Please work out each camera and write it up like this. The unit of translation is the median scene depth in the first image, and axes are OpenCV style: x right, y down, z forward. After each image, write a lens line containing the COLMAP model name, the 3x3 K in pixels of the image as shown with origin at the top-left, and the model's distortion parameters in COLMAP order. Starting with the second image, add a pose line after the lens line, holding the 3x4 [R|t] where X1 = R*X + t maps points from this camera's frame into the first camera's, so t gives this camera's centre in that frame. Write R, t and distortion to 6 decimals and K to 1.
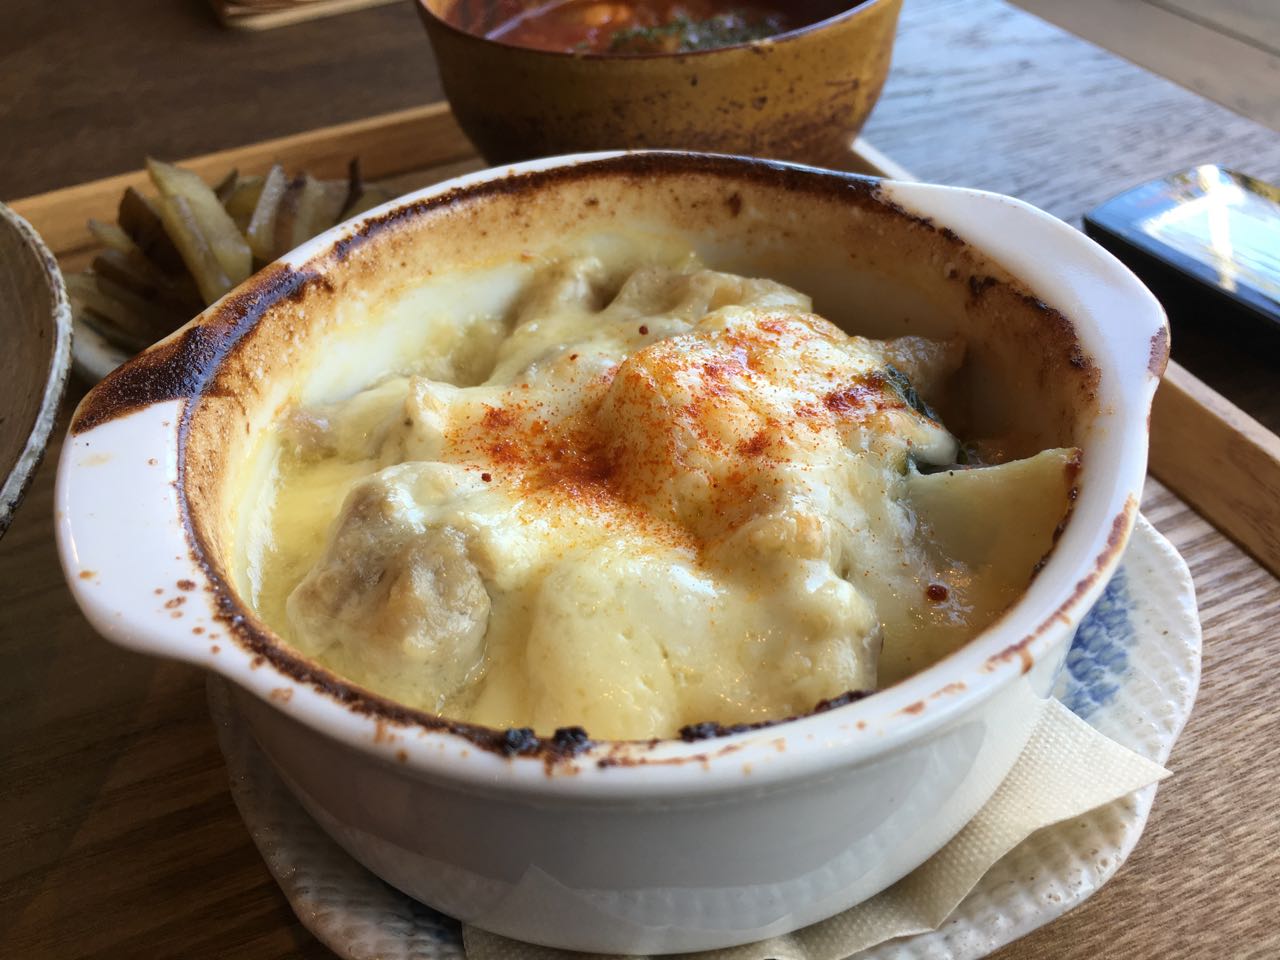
lens RADIAL K [[1135.0, 0, 640.0], [0, 1135.0, 480.0], [0, 0, 1]] dist [0.090763, -0.163259]
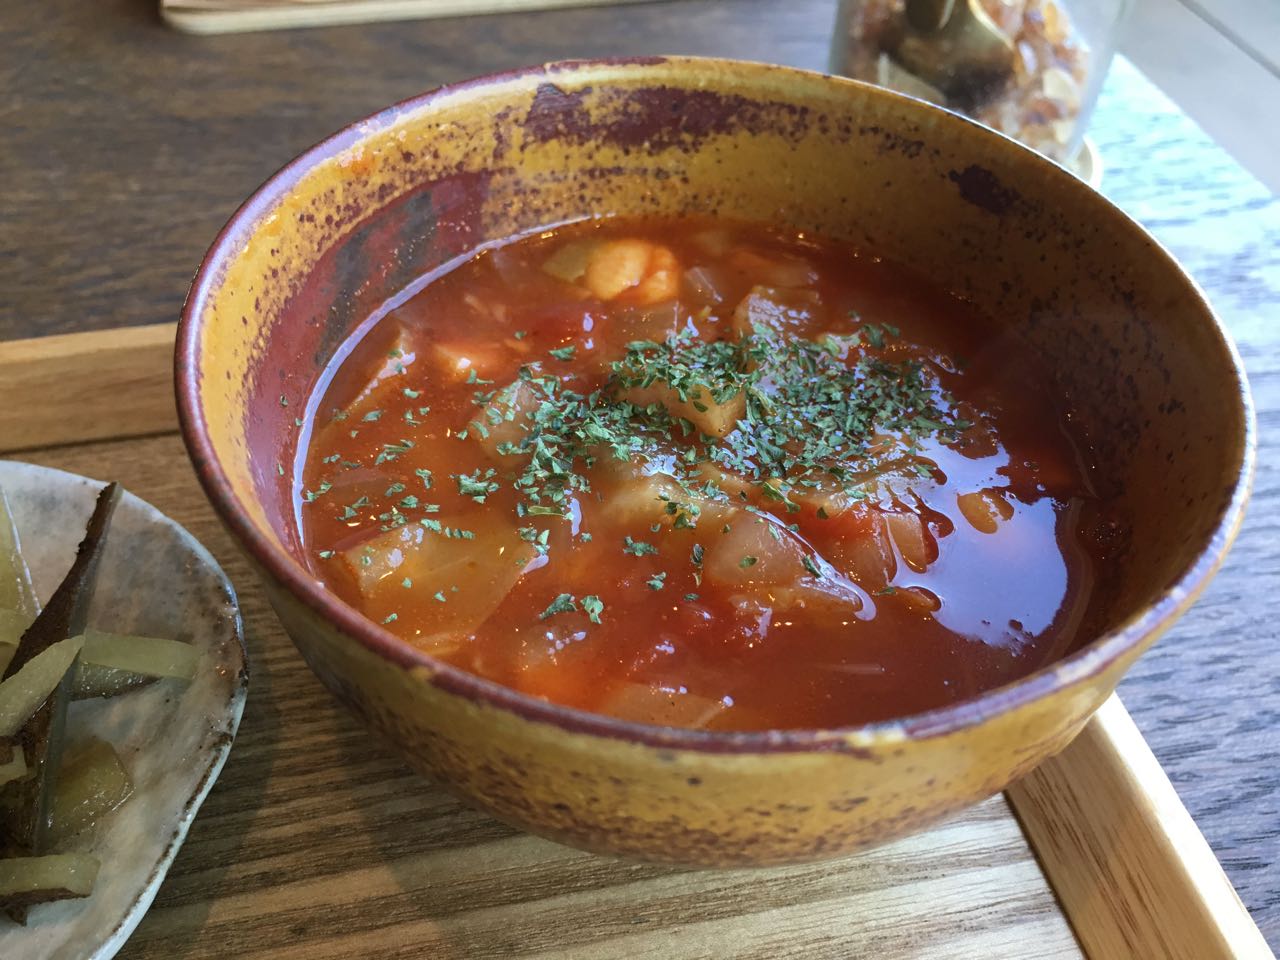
lens RADIAL K [[1135.0, 0, 640.0], [0, 1135.0, 480.0], [0, 0, 1]] dist [0.090763, -0.163259]
pose [[0.978678, 0.200992, -0.042316, 0.015932], [-0.196780, 0.976553, 0.087307, -0.318487], [0.058872, -0.077119, 0.995282, 0.400576]]
